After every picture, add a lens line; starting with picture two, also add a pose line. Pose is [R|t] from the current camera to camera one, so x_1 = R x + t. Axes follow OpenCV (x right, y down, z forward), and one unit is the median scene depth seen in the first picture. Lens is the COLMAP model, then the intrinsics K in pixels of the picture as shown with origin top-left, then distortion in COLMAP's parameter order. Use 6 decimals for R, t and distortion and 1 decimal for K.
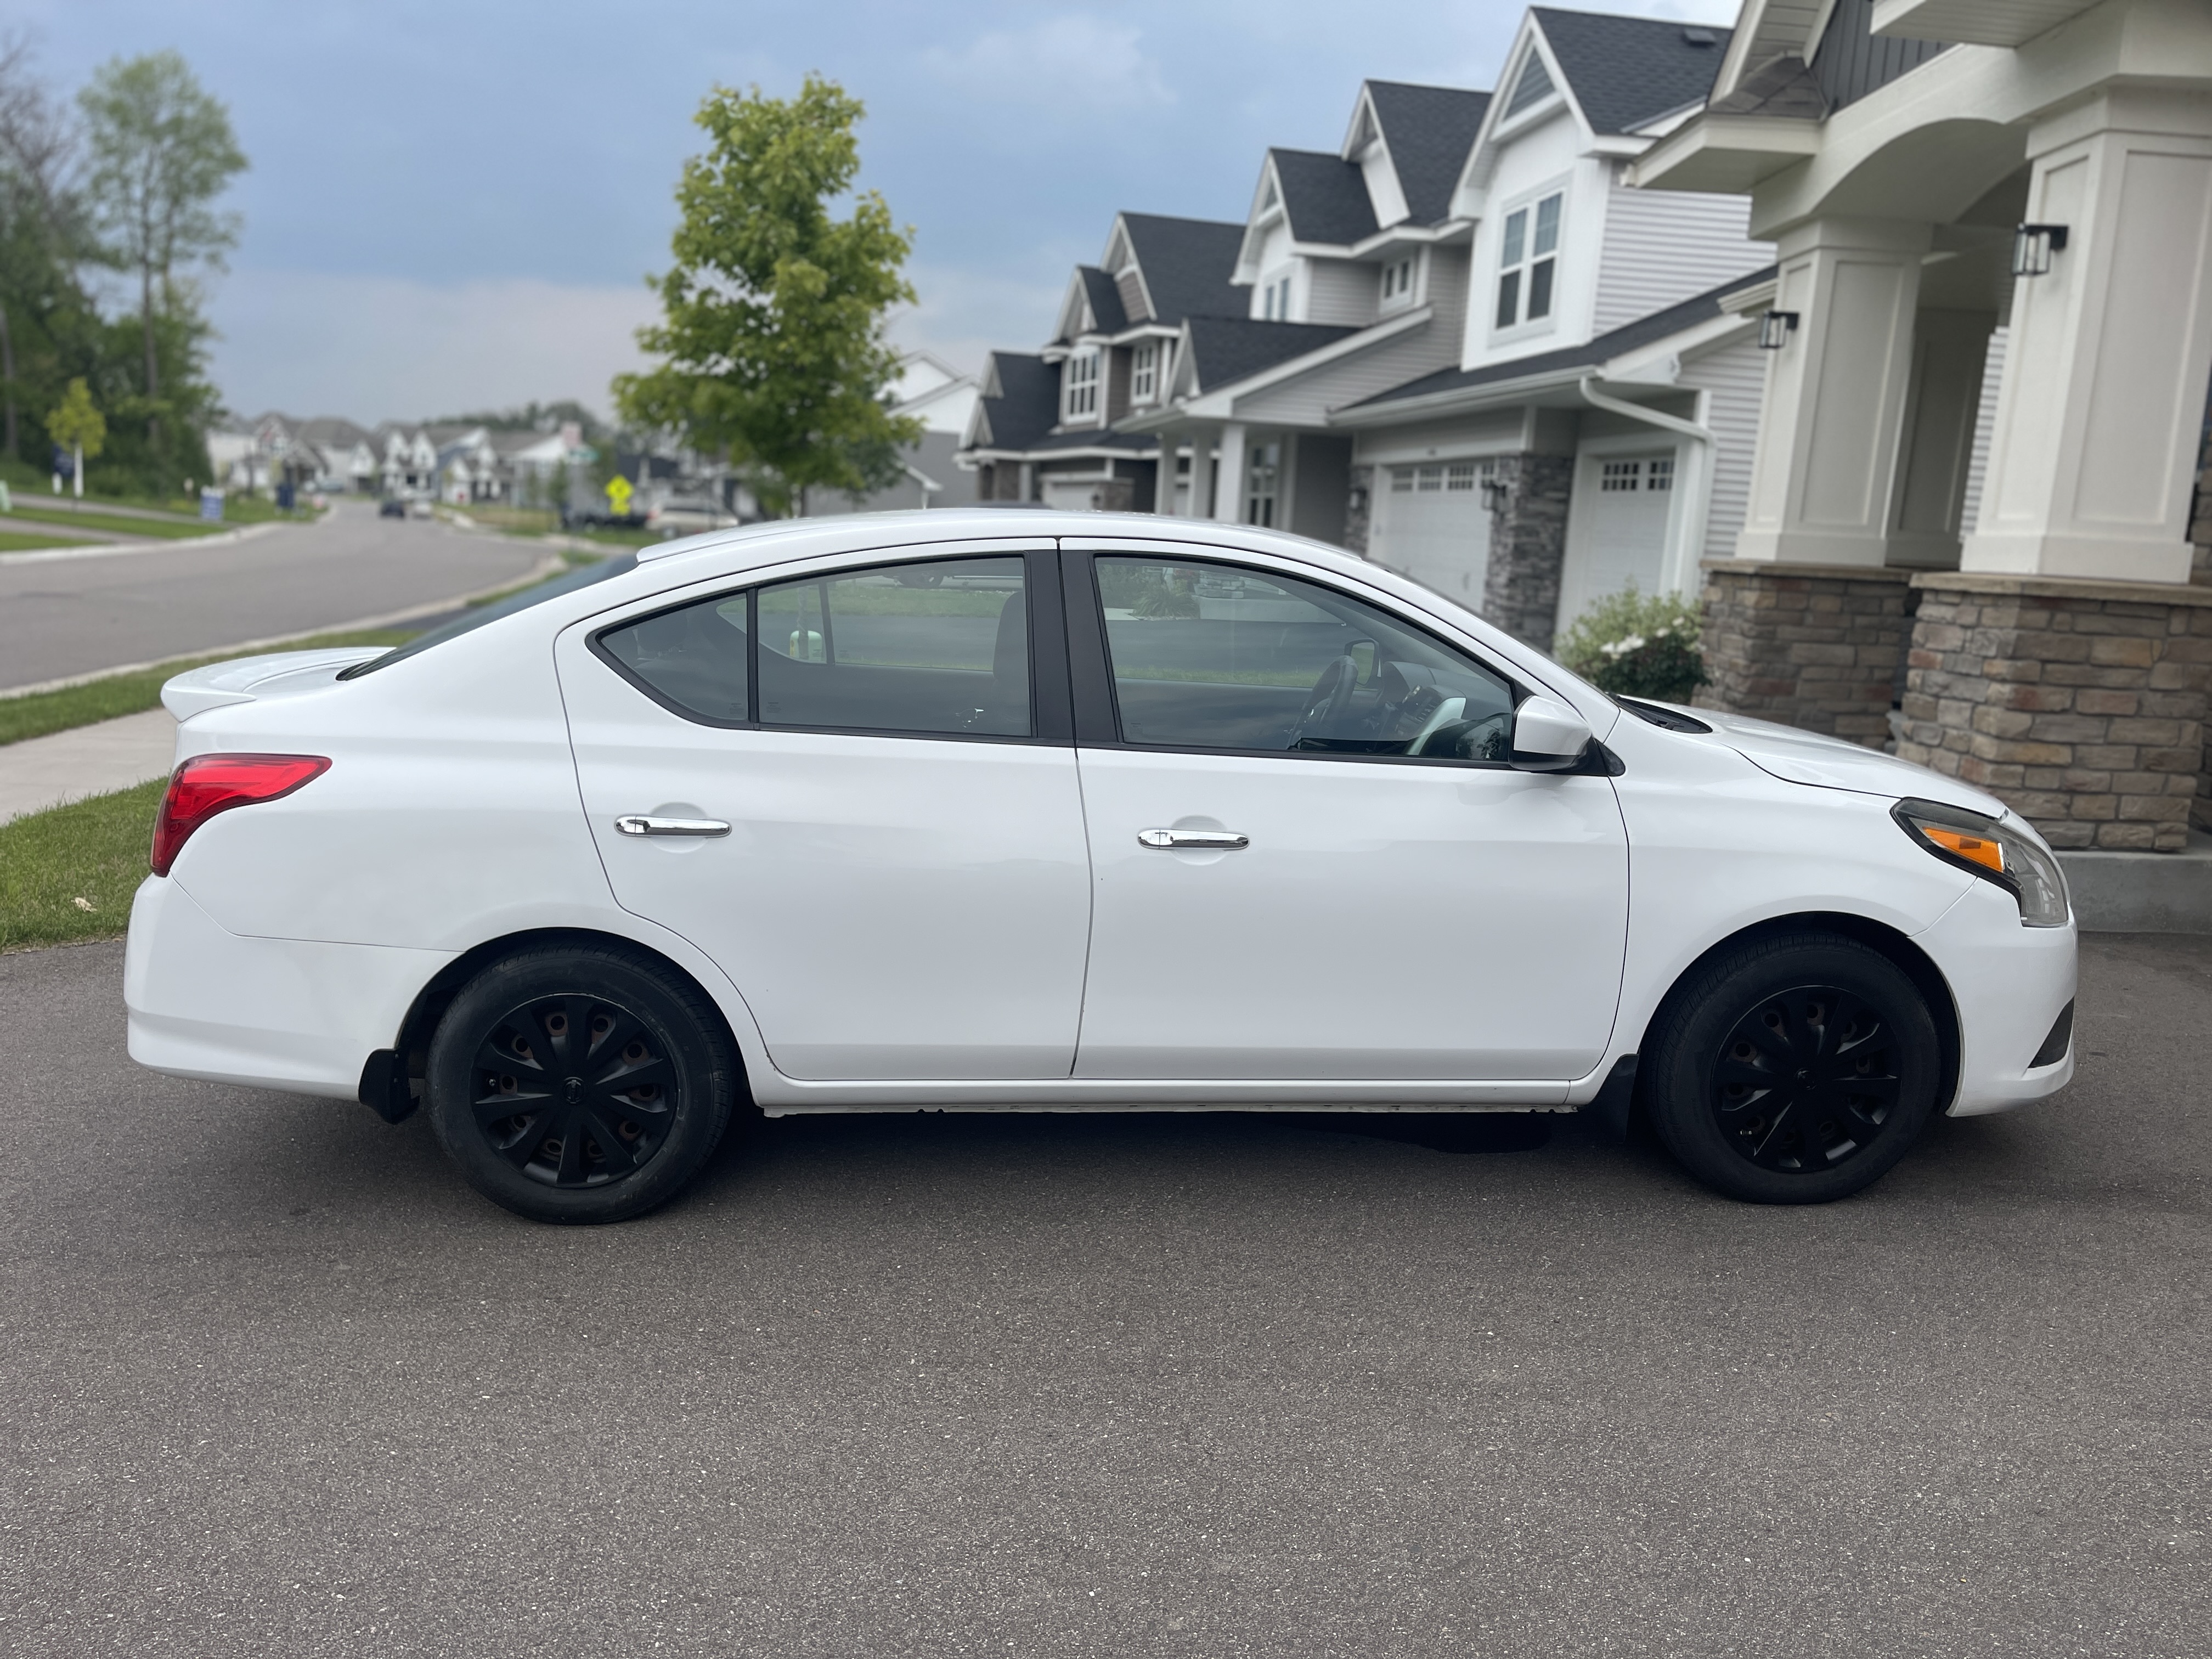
lens RADIAL K [[1682.3, 0, 1106.0], [0, 1682.3, 829.5], [0, 0, 1]] dist [0.039761, -0.049608]
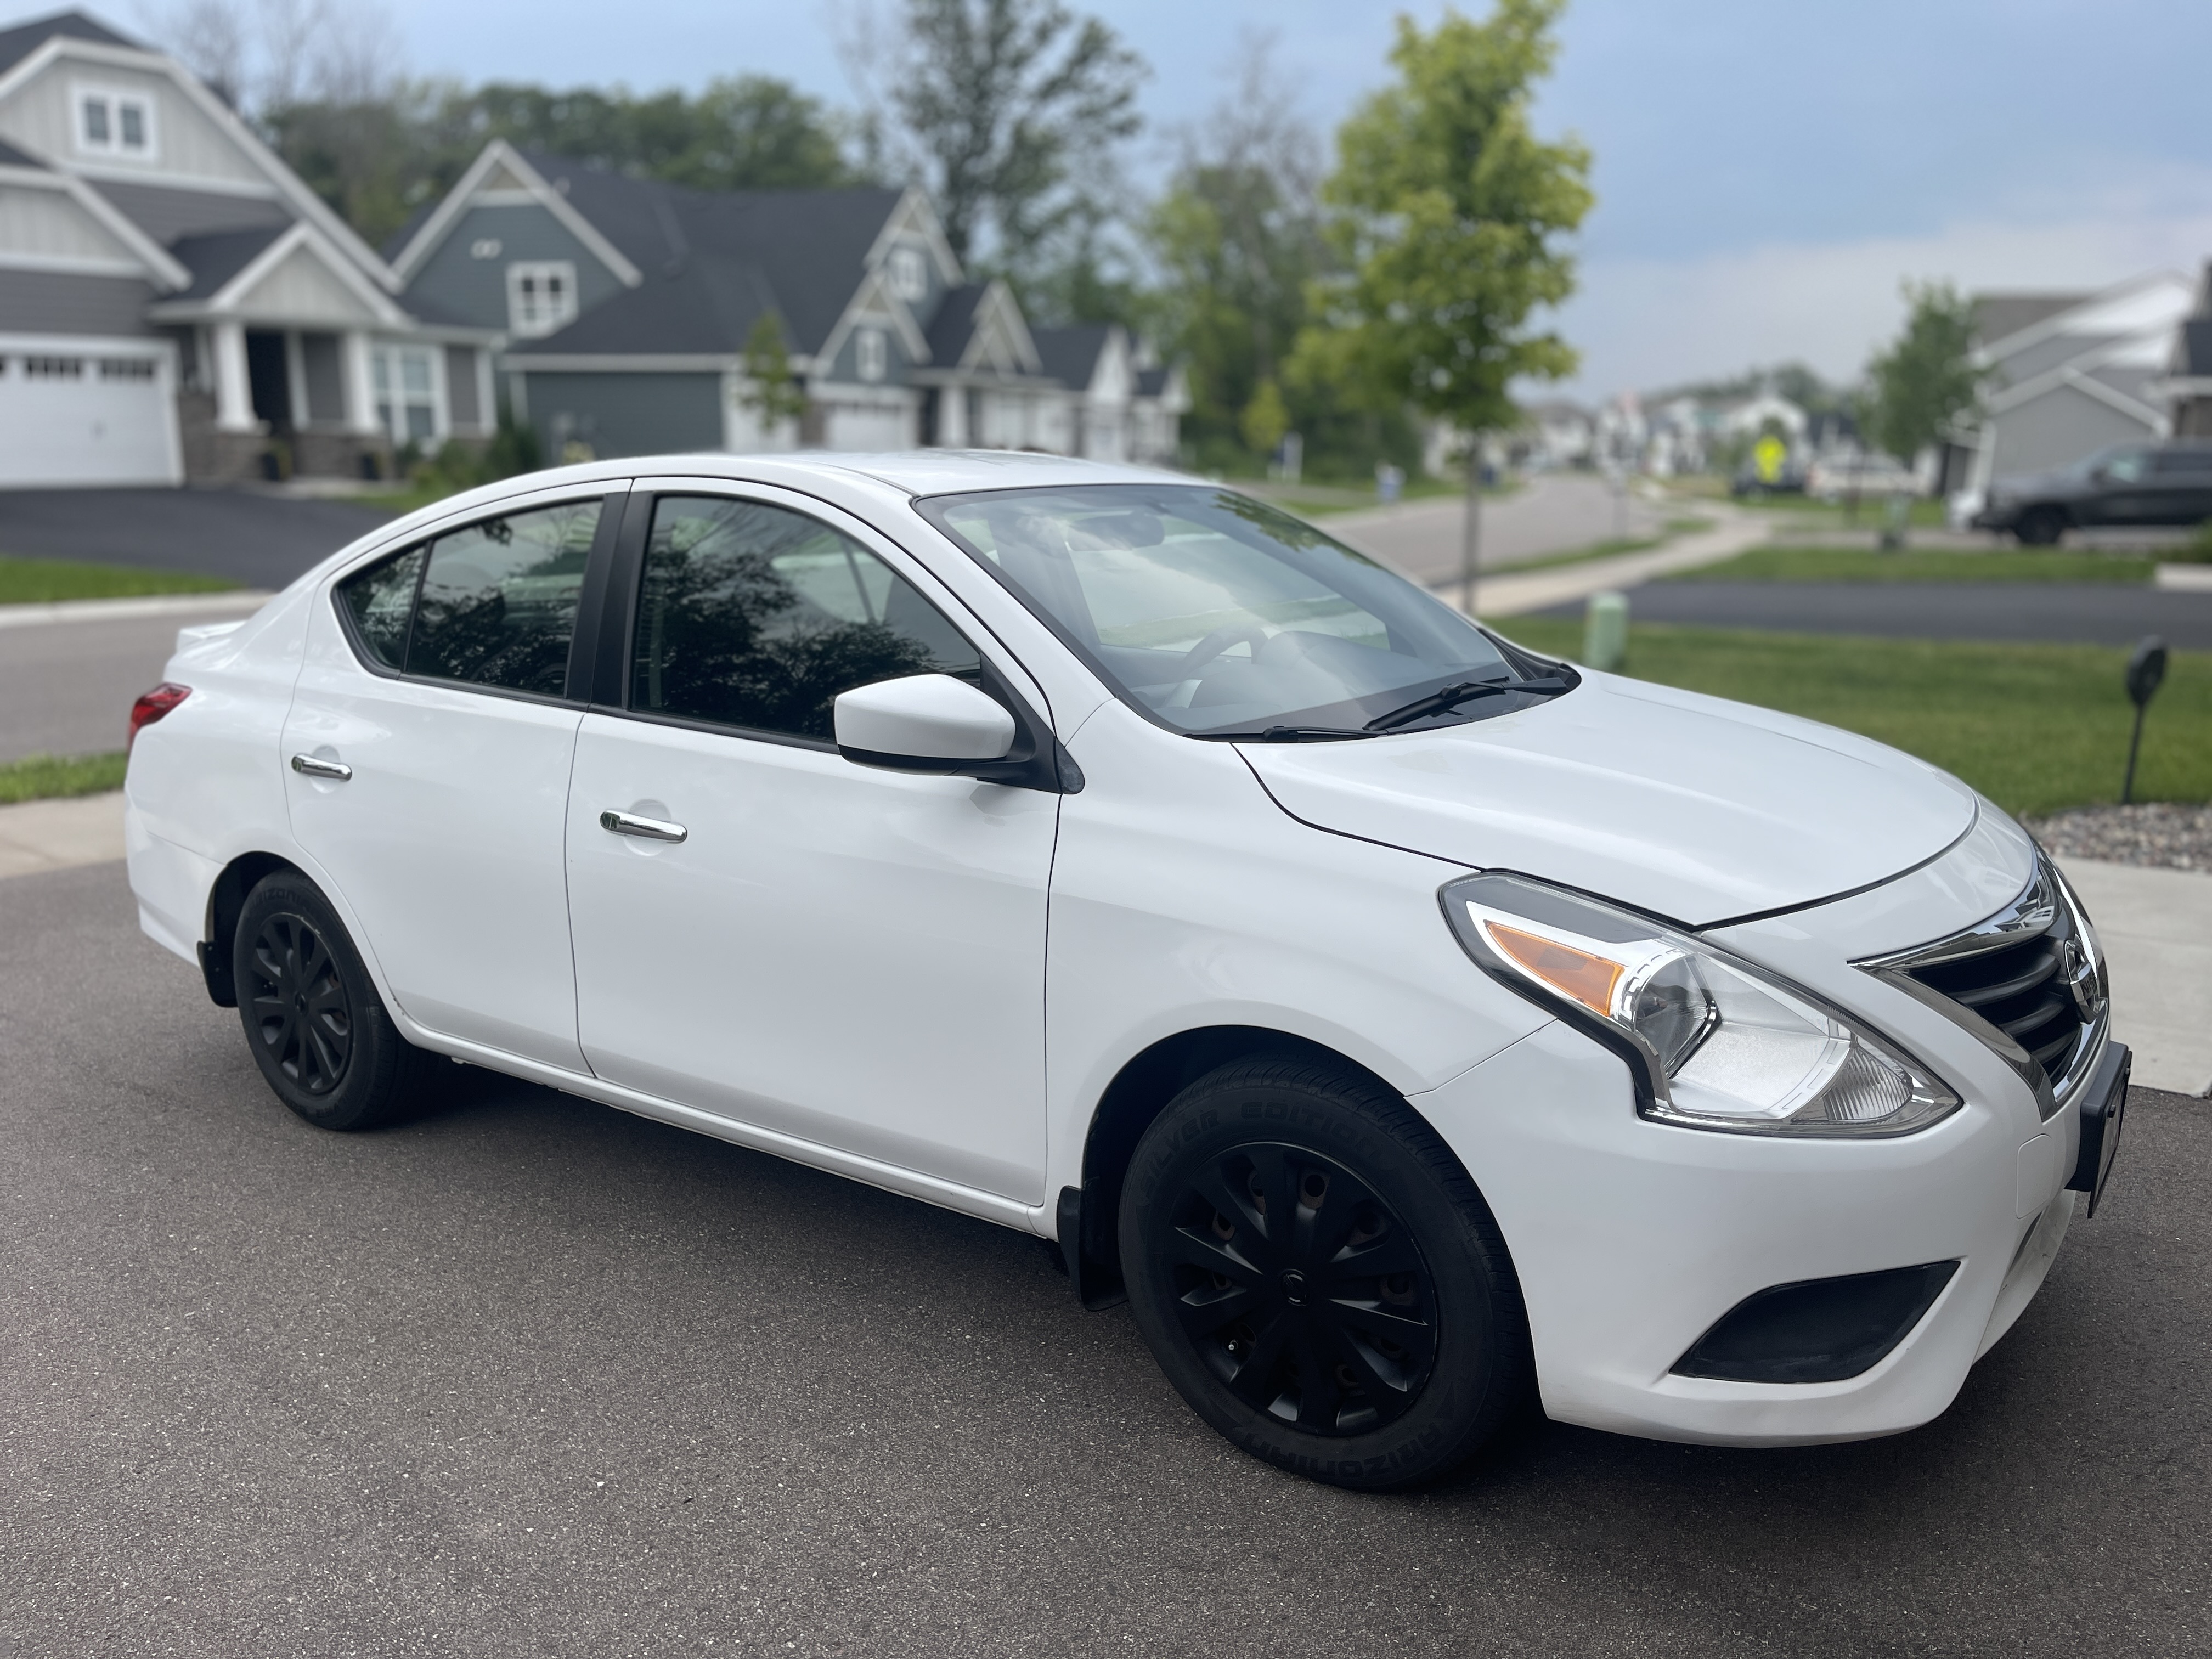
lens RADIAL K [[1682.3, 0, 1106.0], [0, 1682.3, 829.5], [0, 0, 1]] dist [0.039761, -0.049608]
pose [[0.782255, 0.094821, -0.615700, 0.740100], [-0.084274, 0.995370, 0.046222, -0.049791], [0.617232, 0.015730, 0.786624, 0.450488]]
